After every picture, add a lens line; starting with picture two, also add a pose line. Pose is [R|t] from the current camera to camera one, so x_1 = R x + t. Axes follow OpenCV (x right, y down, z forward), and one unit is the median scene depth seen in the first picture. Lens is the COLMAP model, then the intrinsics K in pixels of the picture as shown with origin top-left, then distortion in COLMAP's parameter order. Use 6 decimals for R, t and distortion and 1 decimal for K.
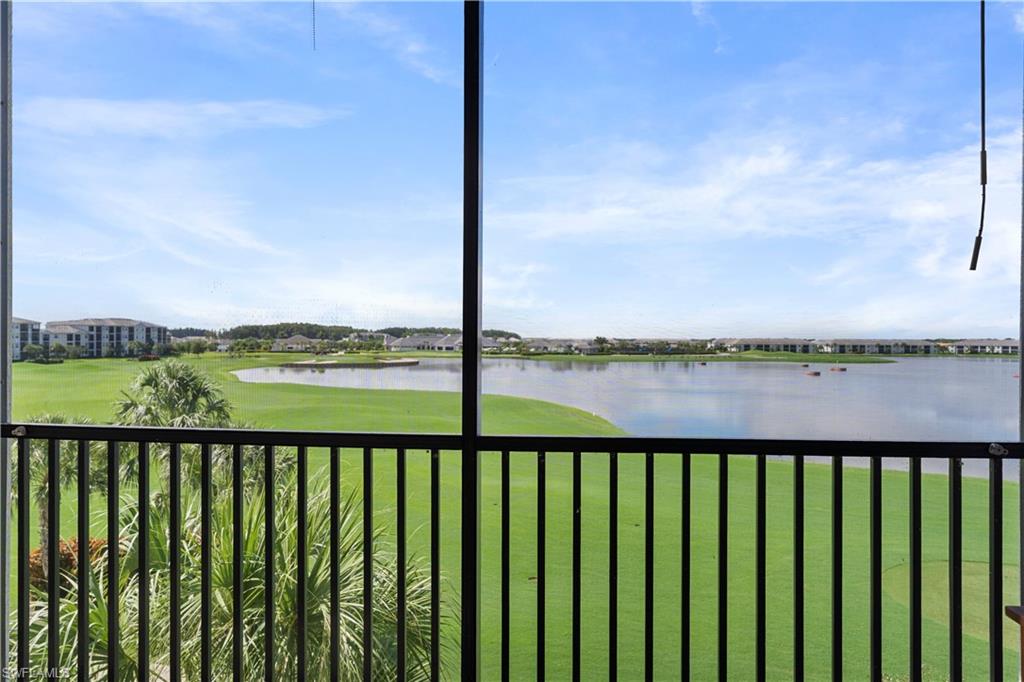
lens RADIAL K [[714.6, 0, 517.9], [0, 714.6, 341.9], [0, 0, 1]] dist [-0.004454, 0.000024]
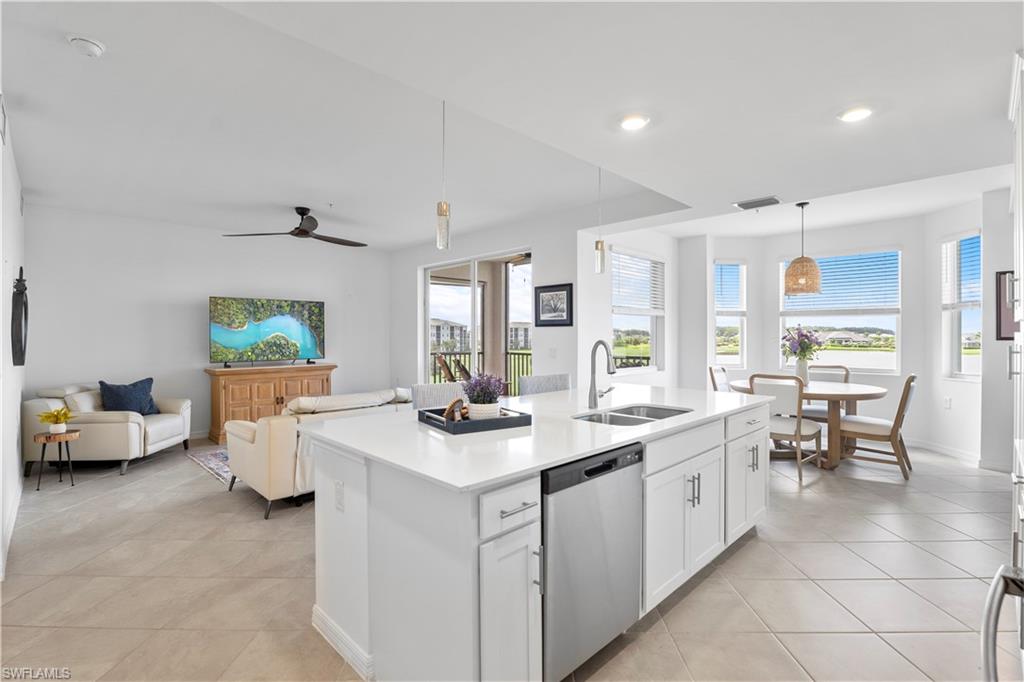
lens RADIAL K [[470.0, 0, 509.0], [0, 470.0, 336.0], [0, 0, 1]] dist [-0.014151, -0.000465]
pose [[0.770820, -0.005608, -0.637029, 1.442360], [0.003105, 0.999982, -0.005047, 0.006717], [0.637046, 0.001912, 0.770823, -1.625177]]
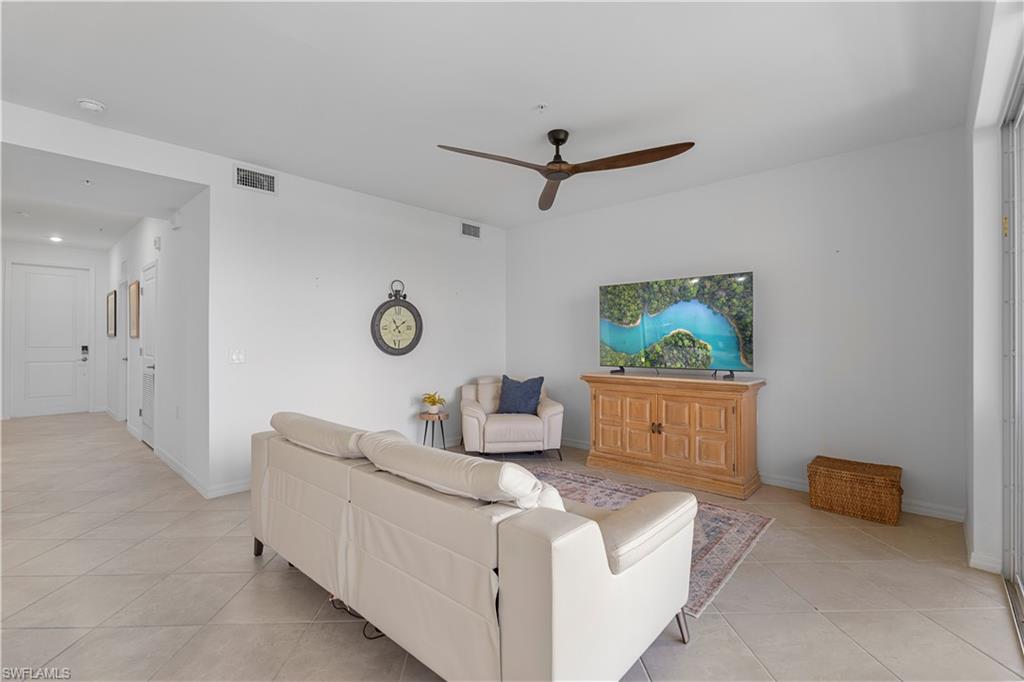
lens RADIAL K [[455.5, 0, 510.2], [0, 455.5, 341.2], [0, 0, 1]] dist [-0.001798, 0.000562]
pose [[-0.599070, -0.005360, -0.800678, 0.685251], [-0.007545, 0.999971, -0.001048, 0.023780], [0.800661, 0.005413, -0.599094, -0.207041]]
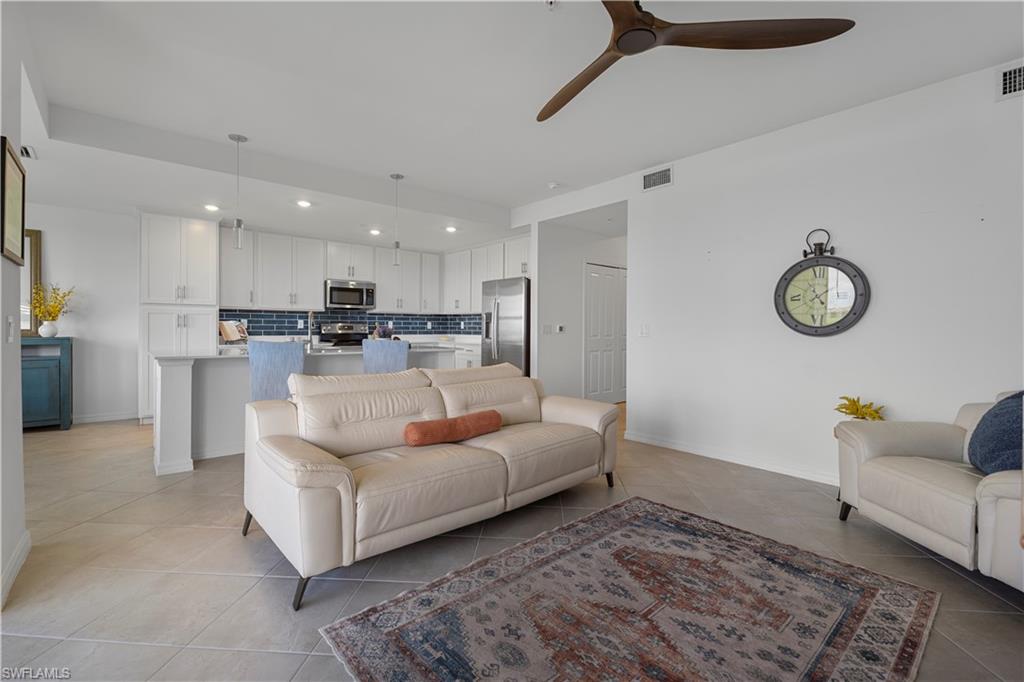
lens RADIAL K [[455.6, 0, 510.5], [0, 455.6, 336.6], [0, 0, 1]] dist [0.001560, -0.000005]
pose [[-0.729004, -0.022988, 0.684124, -0.591748], [-0.008102, 0.999656, 0.024958, 0.053281], [-0.684462, 0.012652, -0.728939, -0.142638]]
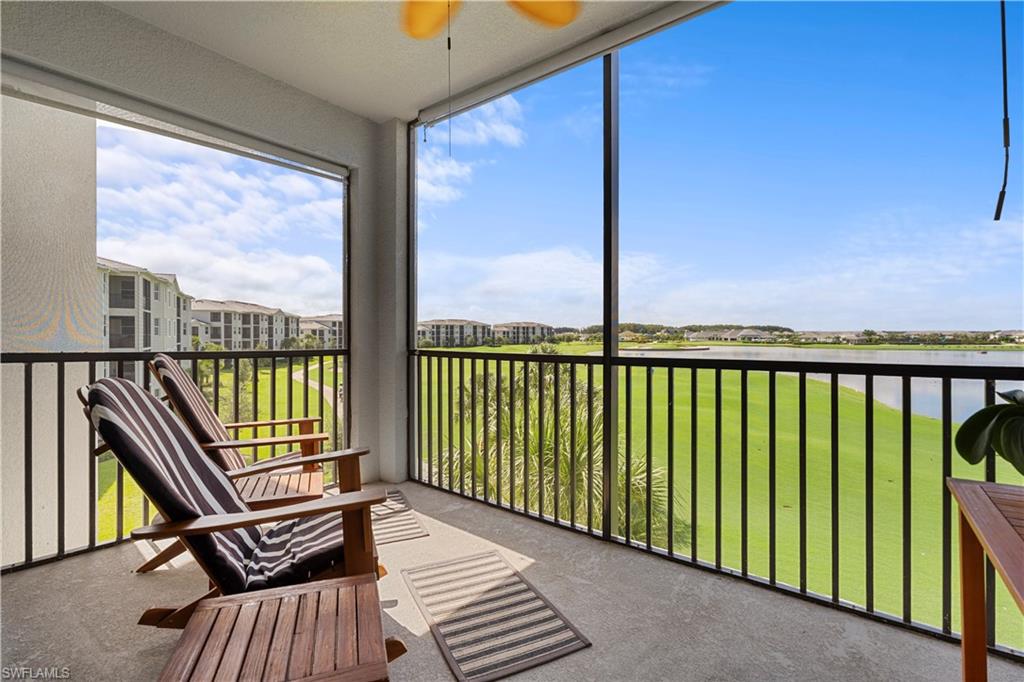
lens RADIAL K [[458.9, 0, 511.4], [0, 458.9, 333.3], [0, 0, 1]] dist [0.001091, 0.000116]
pose [[0.853935, -0.006484, -0.520340, 0.249509], [0.004305, 0.999976, -0.005395, 0.064676], [0.520362, 0.002367, 0.853942, -0.056649]]
